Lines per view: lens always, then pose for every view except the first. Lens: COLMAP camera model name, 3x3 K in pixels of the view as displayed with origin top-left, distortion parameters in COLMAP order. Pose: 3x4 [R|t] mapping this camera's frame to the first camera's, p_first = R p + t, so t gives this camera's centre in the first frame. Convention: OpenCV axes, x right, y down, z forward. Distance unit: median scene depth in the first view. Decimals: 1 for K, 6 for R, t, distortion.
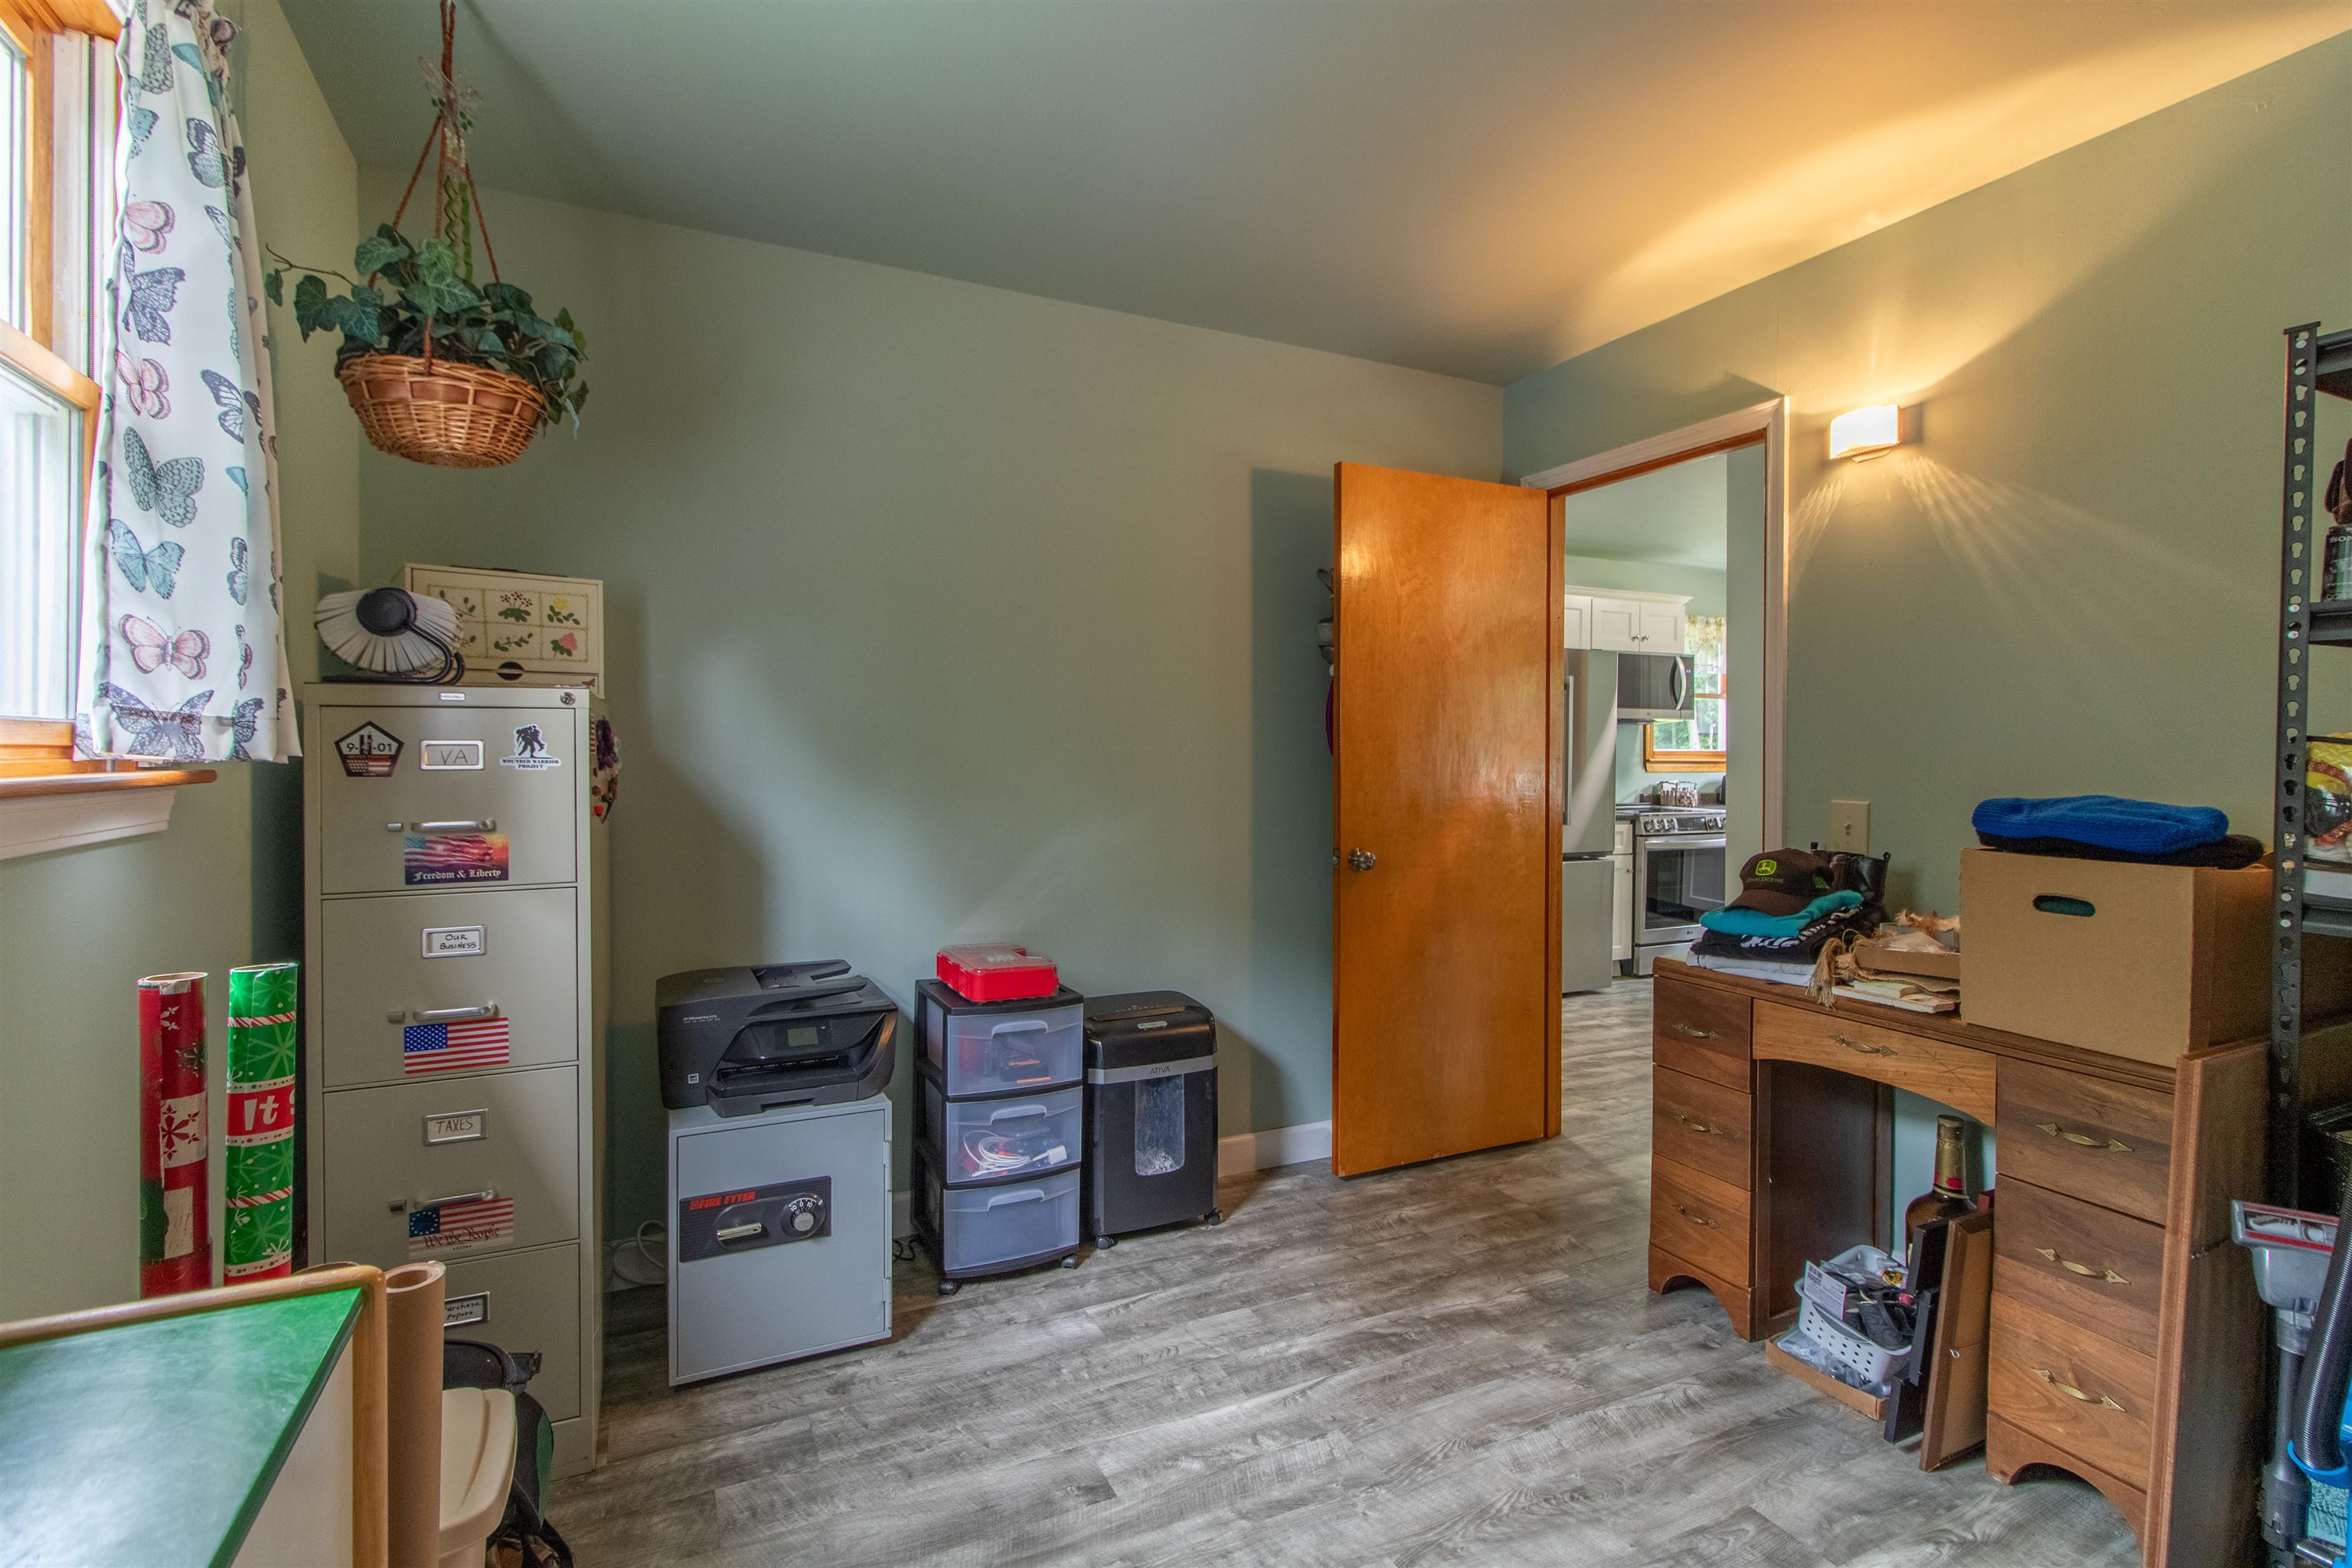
lens RADIAL K [[1112.3, 0, 1183.6], [0, 1112.3, 770.9], [0, 0, 1]] dist [0.003610, 0.001667]
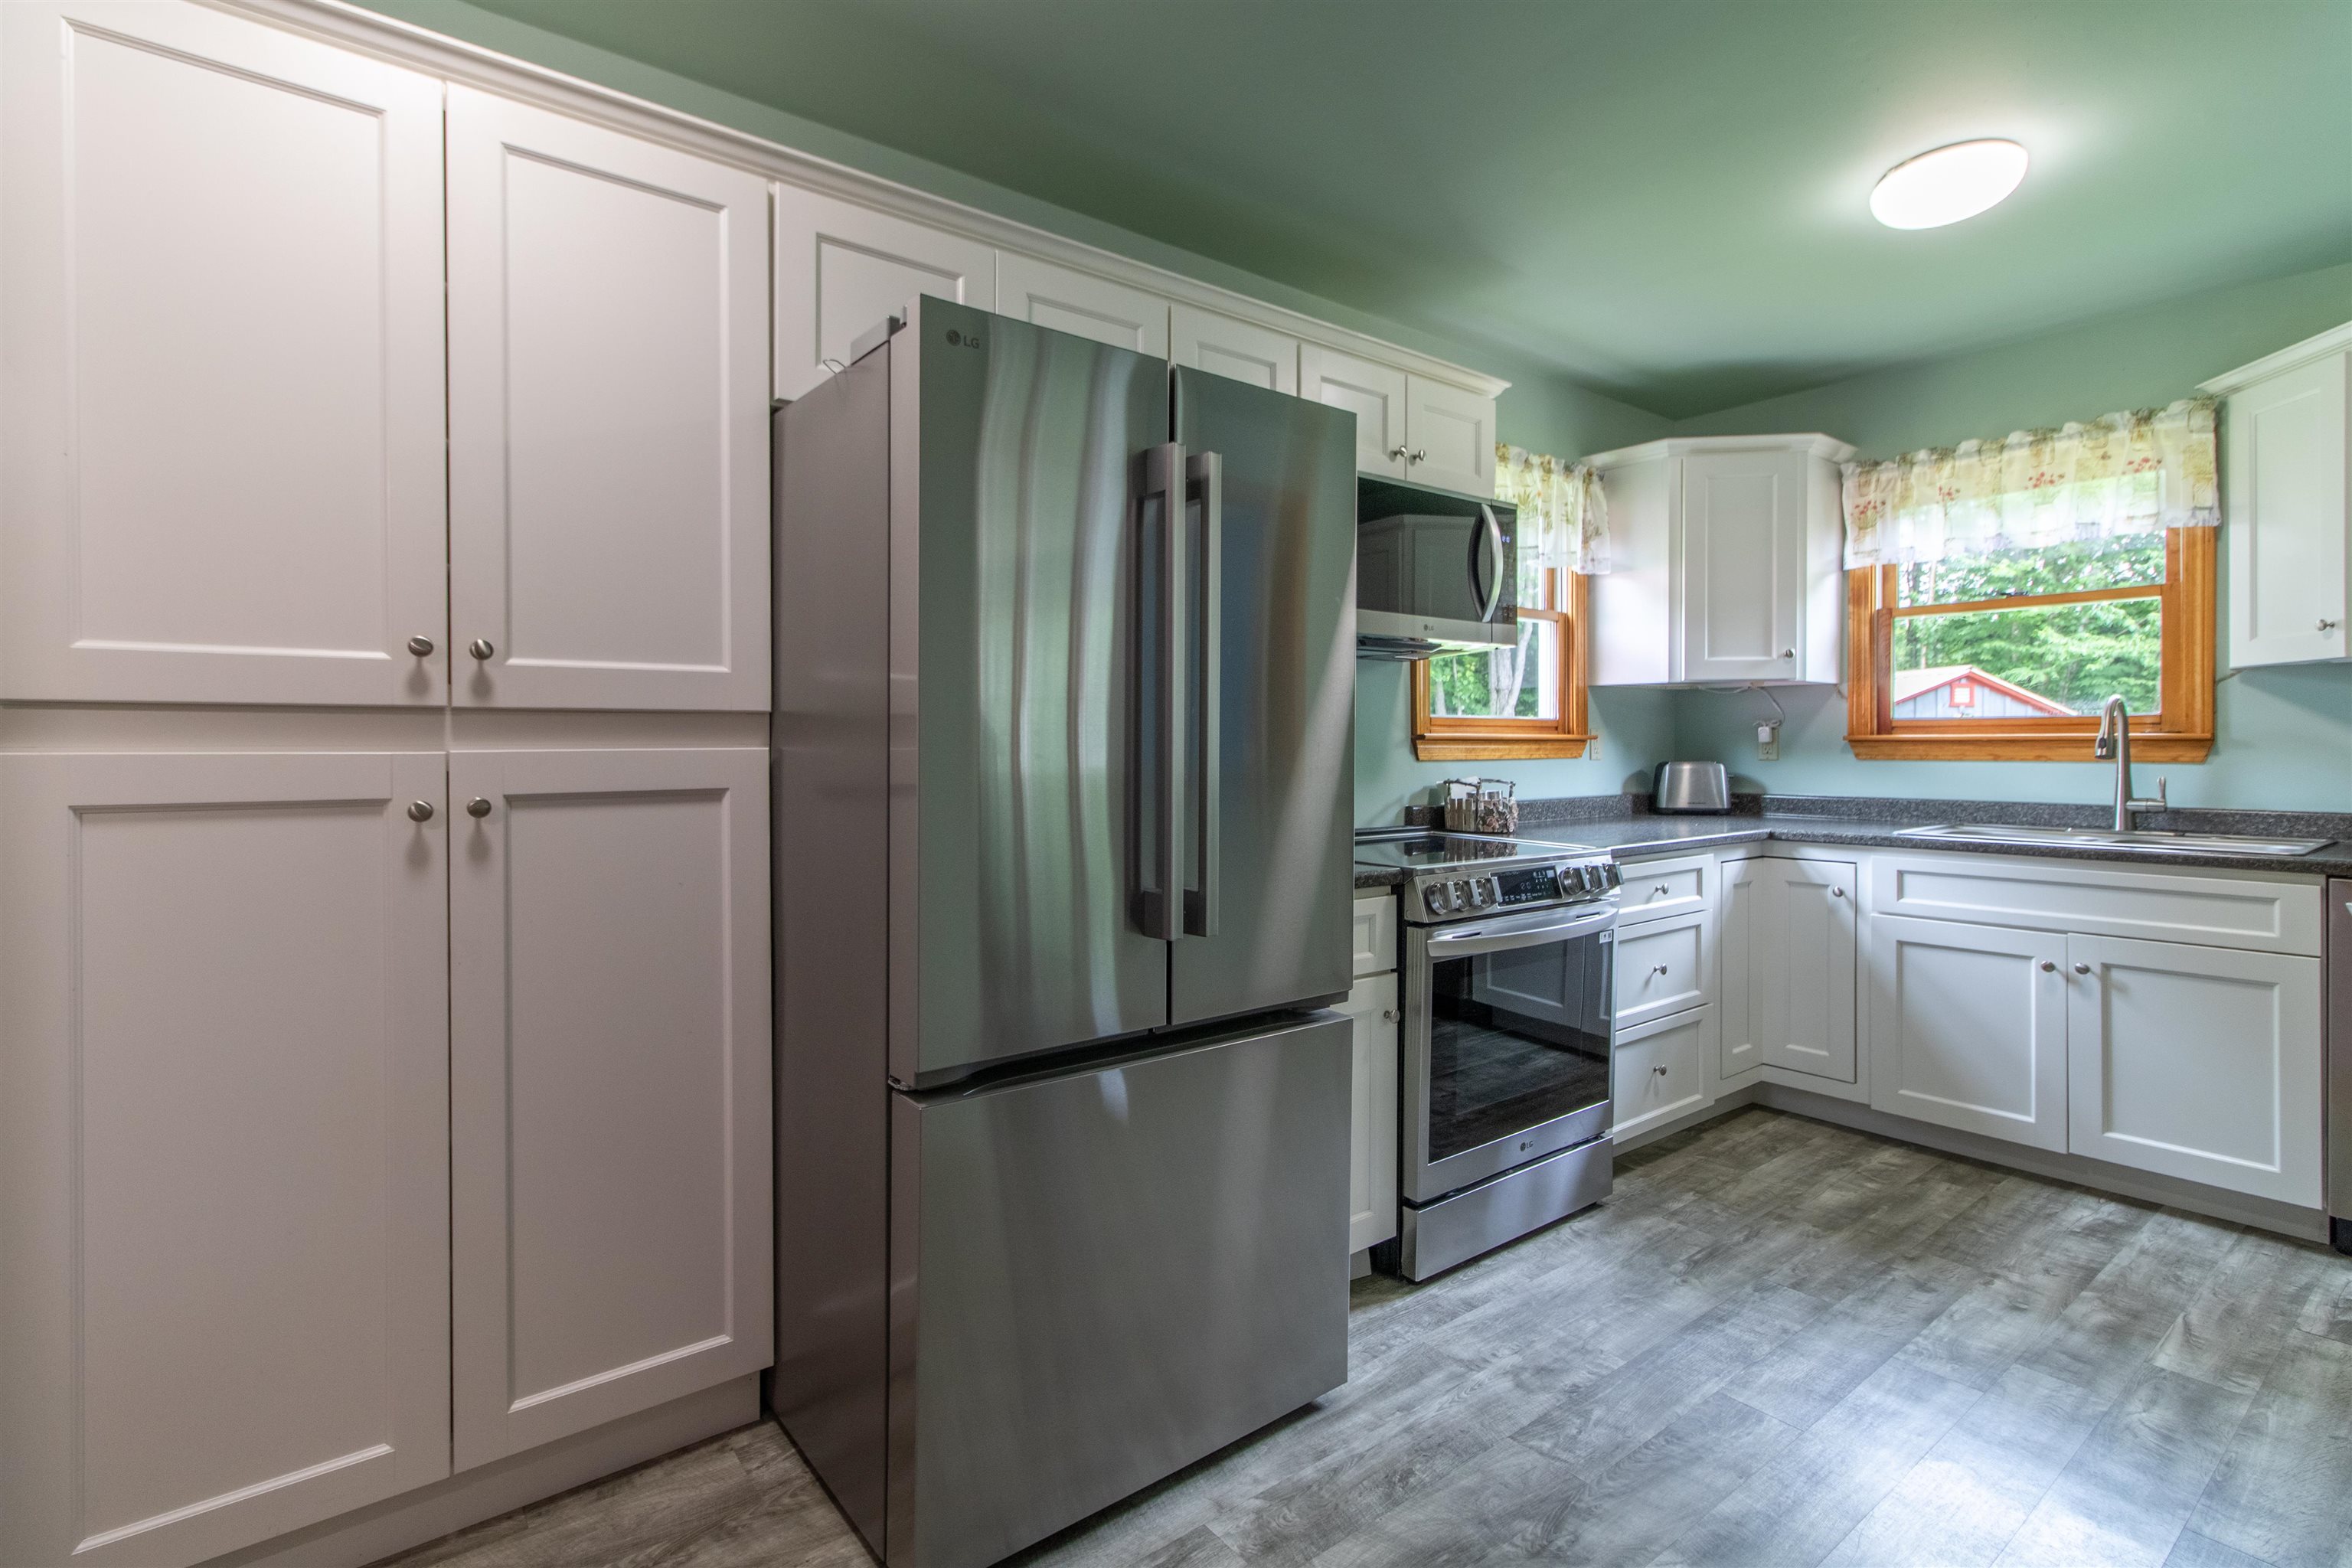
lens RADIAL K [[1112.3, 0, 1170.4], [0, 1112.3, 738.6], [0, 0, 1]] dist [0.003610, 0.001667]
pose [[0.979769, -0.001232, 0.200126, 0.232888], [0.004706, 0.999846, -0.016883, -0.001116], [-0.200074, 0.017483, 0.979625, 0.594817]]
